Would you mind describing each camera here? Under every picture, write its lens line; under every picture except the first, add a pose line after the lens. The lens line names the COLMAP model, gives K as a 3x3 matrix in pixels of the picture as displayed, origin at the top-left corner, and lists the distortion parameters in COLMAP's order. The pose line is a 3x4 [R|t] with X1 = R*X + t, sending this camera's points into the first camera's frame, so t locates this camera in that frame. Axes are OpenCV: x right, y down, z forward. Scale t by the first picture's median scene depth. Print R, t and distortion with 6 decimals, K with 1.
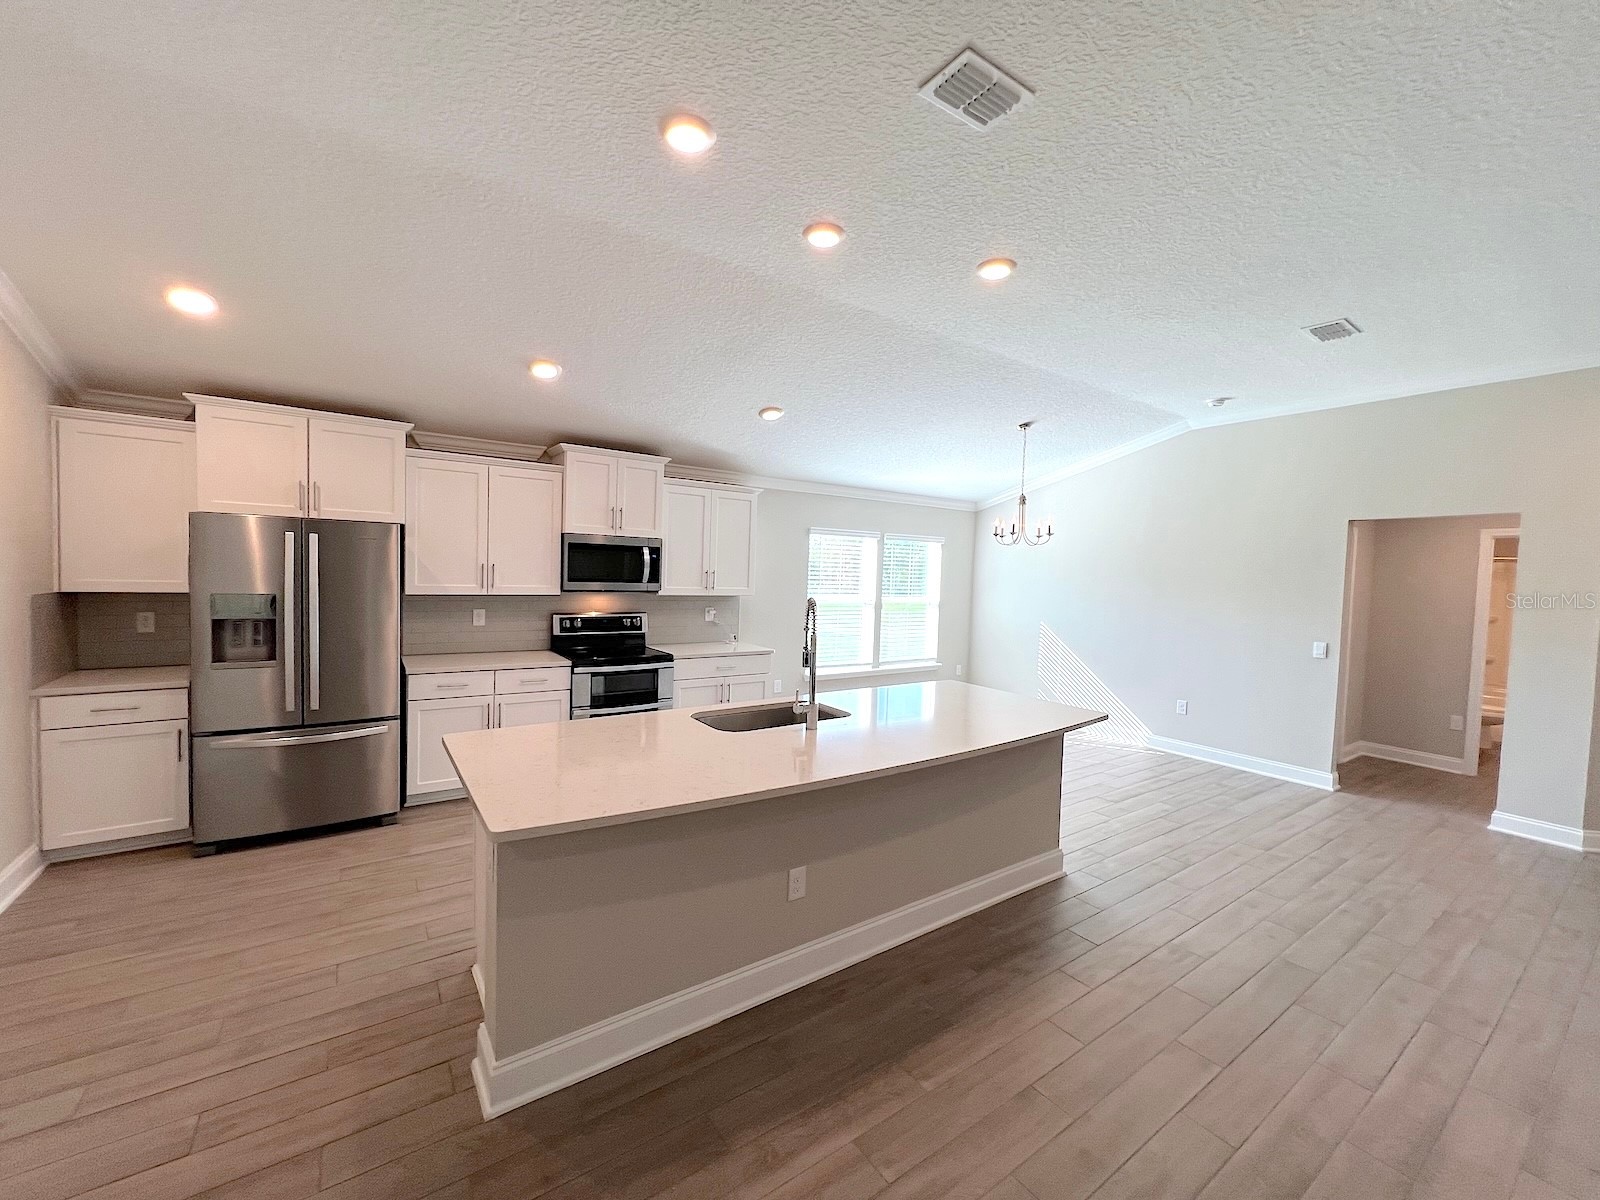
lens RADIAL K [[640.1, 0, 797.7], [0, 640.1, 598.6], [0, 0, 1]] dist [-0.002978, 0.000299]
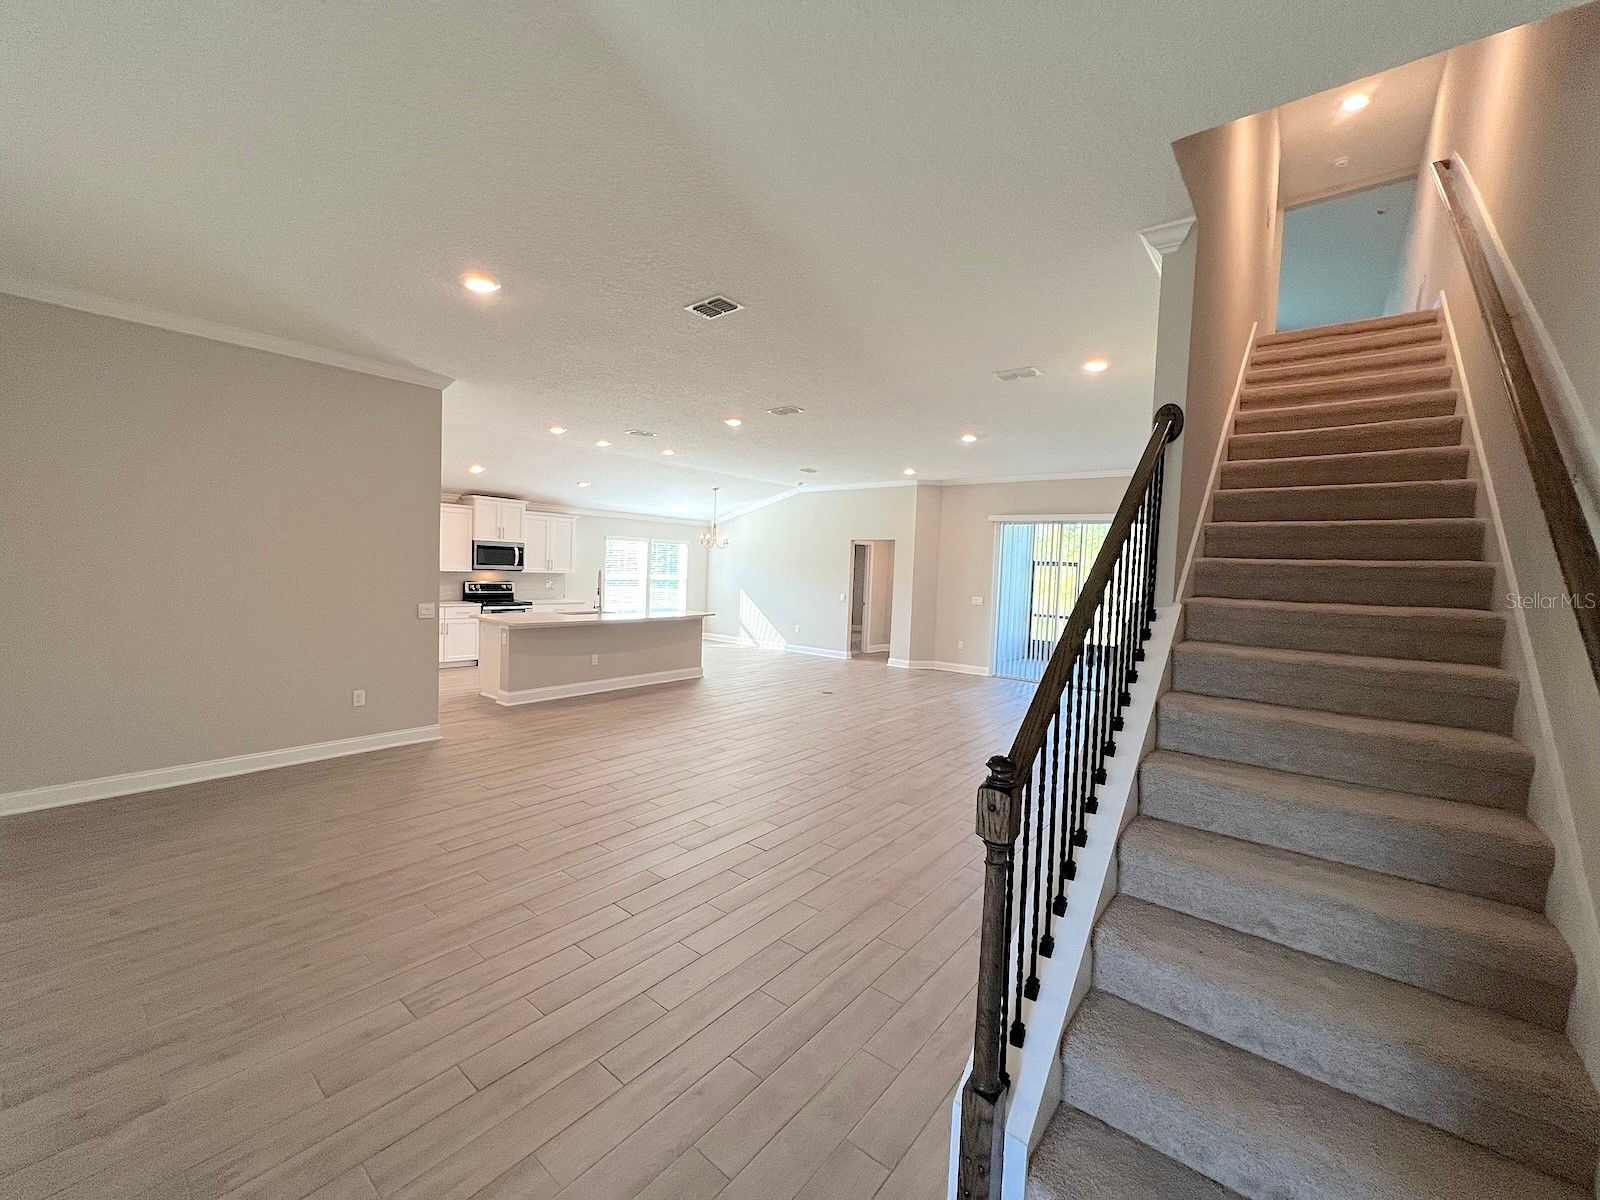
lens RADIAL K [[640.1, 0, 797.2], [0, 640.1, 602.0], [0, 0, 1]] dist [-0.002978, 0.000299]
pose [[0.960350, -0.010402, 0.278603, 0.040244], [0.004458, 0.999749, 0.021960, 0.047460], [-0.278762, -0.019847, 0.960155, -1.125417]]
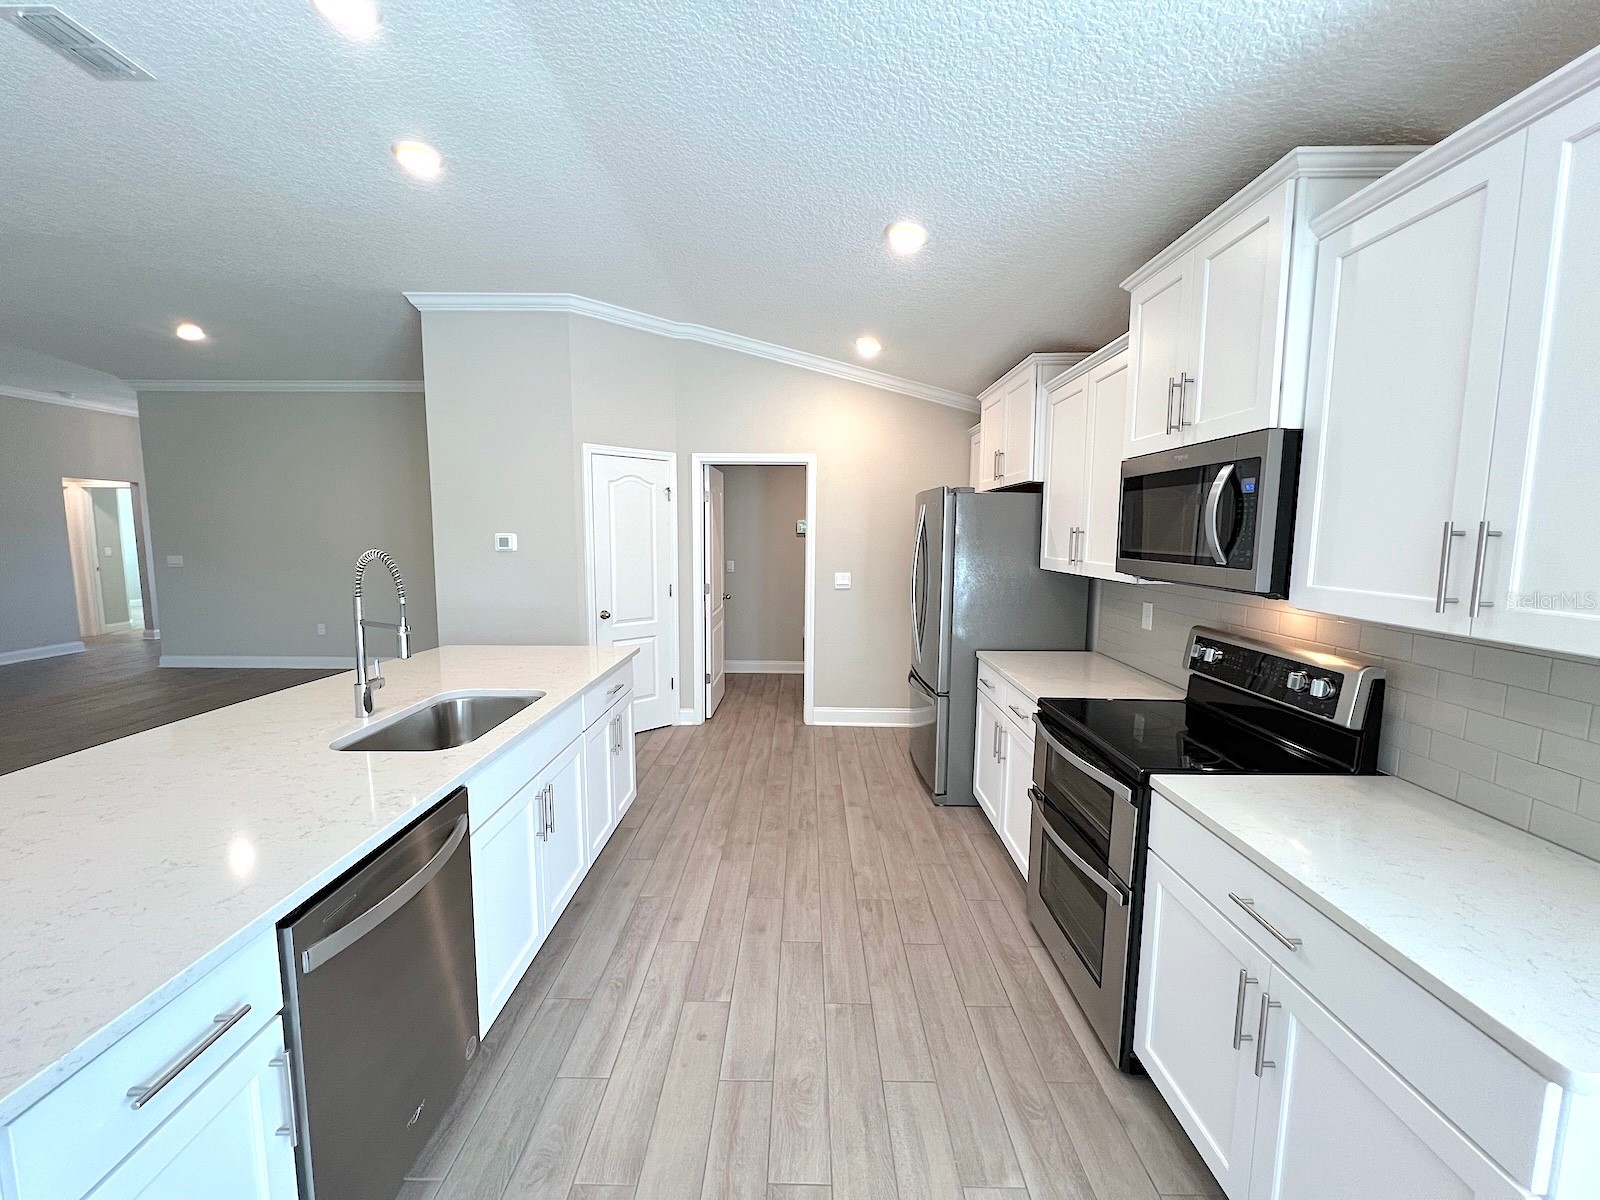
lens RADIAL K [[640.1, 0, 795.7], [0, 640.1, 600.2], [0, 0, 1]] dist [-0.002978, 0.000299]
pose [[-0.581323, 0.052193, -0.811997, 0.189850], [-0.061683, 0.992242, 0.107939, -0.030036], [0.811332, 0.112834, -0.573593, 1.030039]]
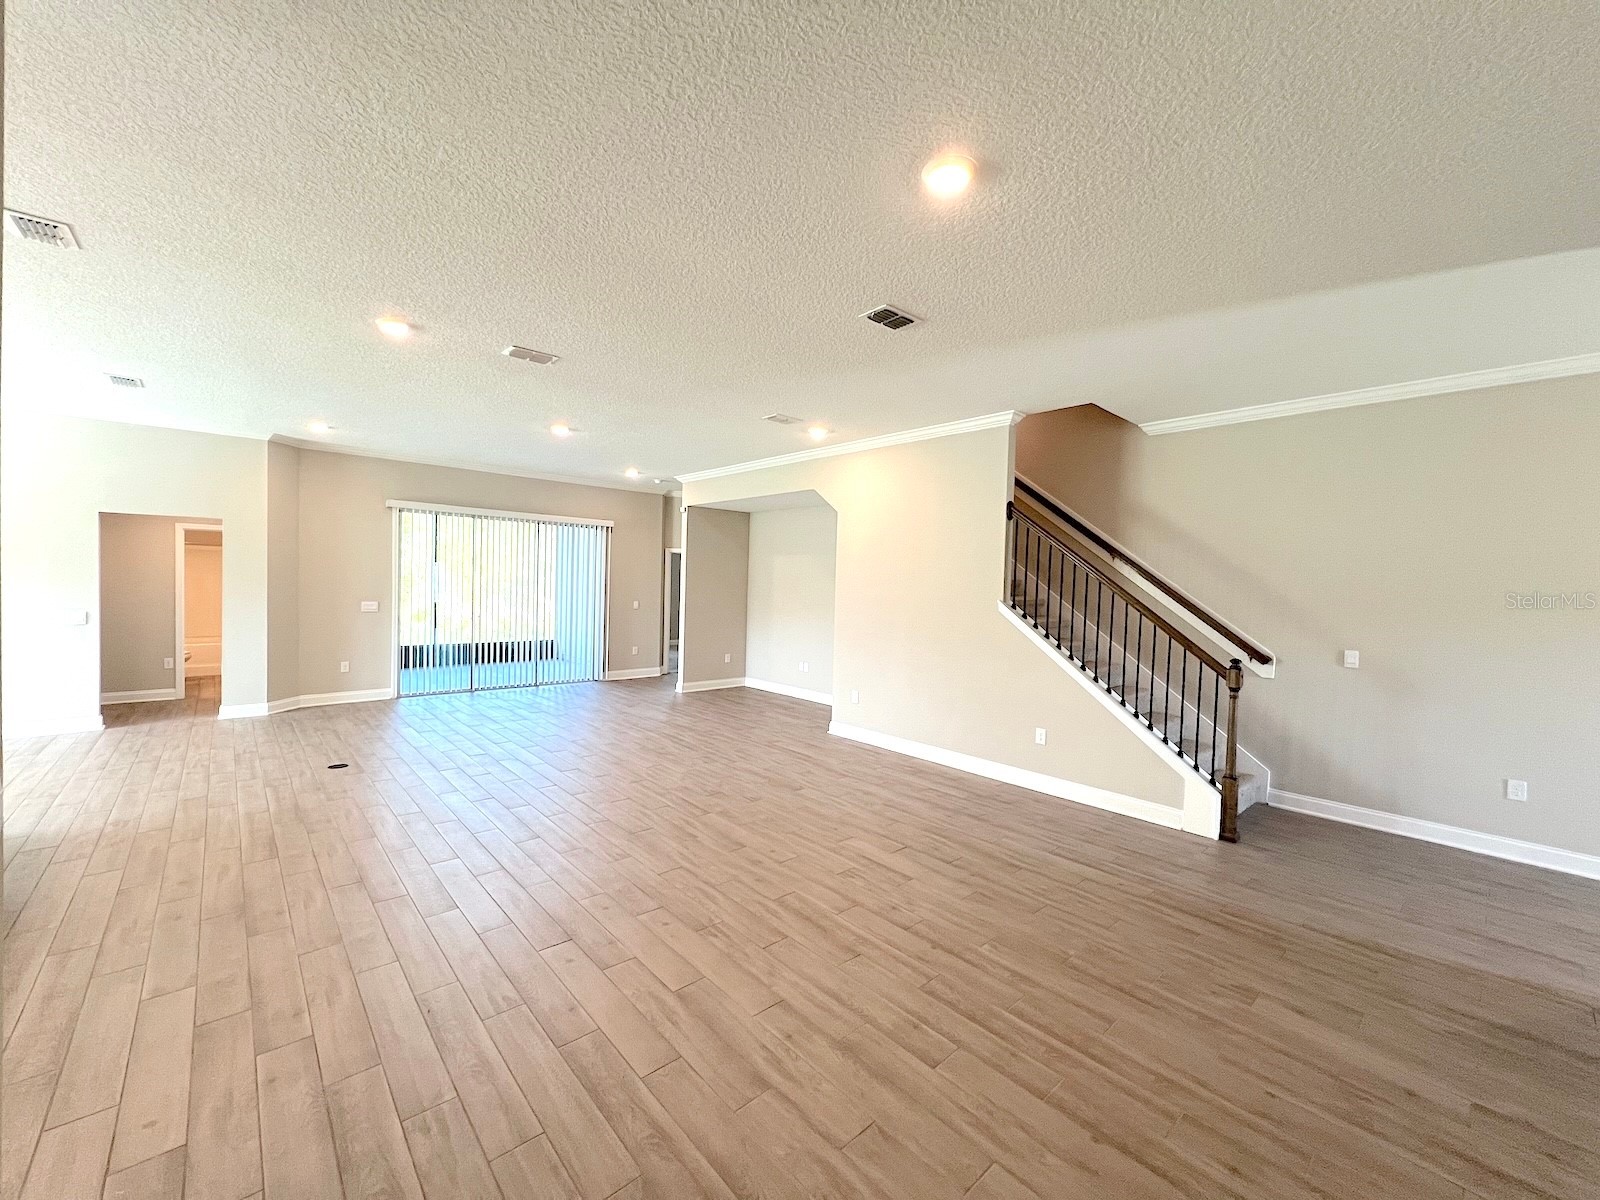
lens RADIAL K [[640.1, 0, 795.6], [0, 640.1, 598.9], [0, 0, 1]] dist [-0.002978, 0.000299]
pose [[-0.124913, -0.058173, 0.990461, -0.547598], [0.013096, 0.998096, 0.060273, -0.009811], [-0.992081, 0.020500, -0.123913, -0.190107]]
